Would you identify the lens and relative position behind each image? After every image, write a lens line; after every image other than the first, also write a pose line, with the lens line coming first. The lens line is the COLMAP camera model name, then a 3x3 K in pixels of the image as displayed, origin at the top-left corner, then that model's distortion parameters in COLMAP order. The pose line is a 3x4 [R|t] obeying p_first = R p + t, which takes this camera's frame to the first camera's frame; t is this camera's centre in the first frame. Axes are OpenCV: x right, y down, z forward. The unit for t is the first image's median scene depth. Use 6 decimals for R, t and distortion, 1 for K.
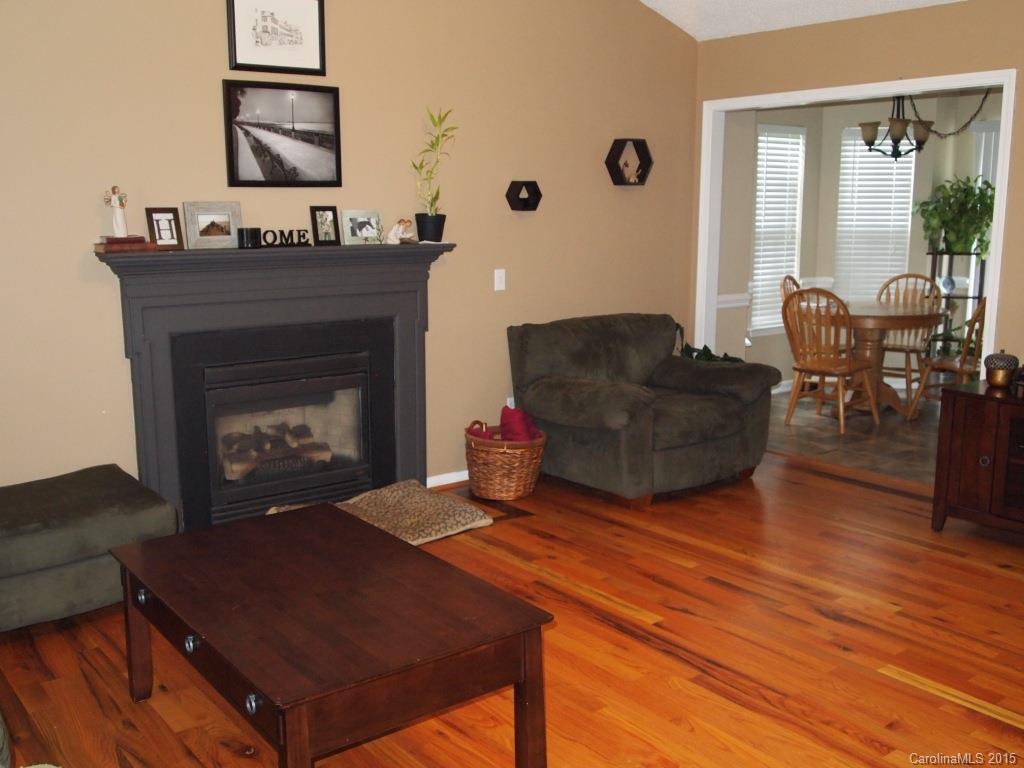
lens RADIAL K [[1003.0, 0, 512.0], [0, 1003.0, 384.0], [0, 0, 1]] dist [-0.017485, -0.017621]
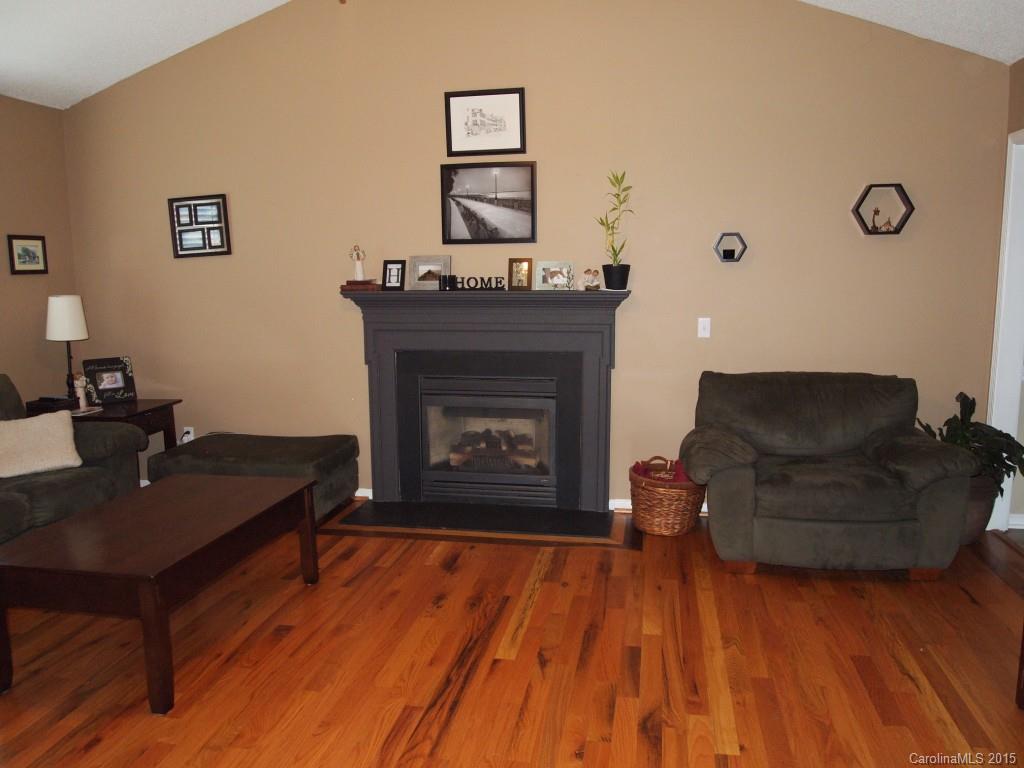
lens RADIAL K [[825.9, 0, 512.0], [0, 825.9, 384.0], [0, 0, 1]] dist [-0.039166, -0.004052]
pose [[0.667302, 0.106307, -0.737161, 0.589356], [-0.124399, 0.991766, 0.030414, -0.055556], [0.734325, 0.071407, 0.675032, 0.328619]]
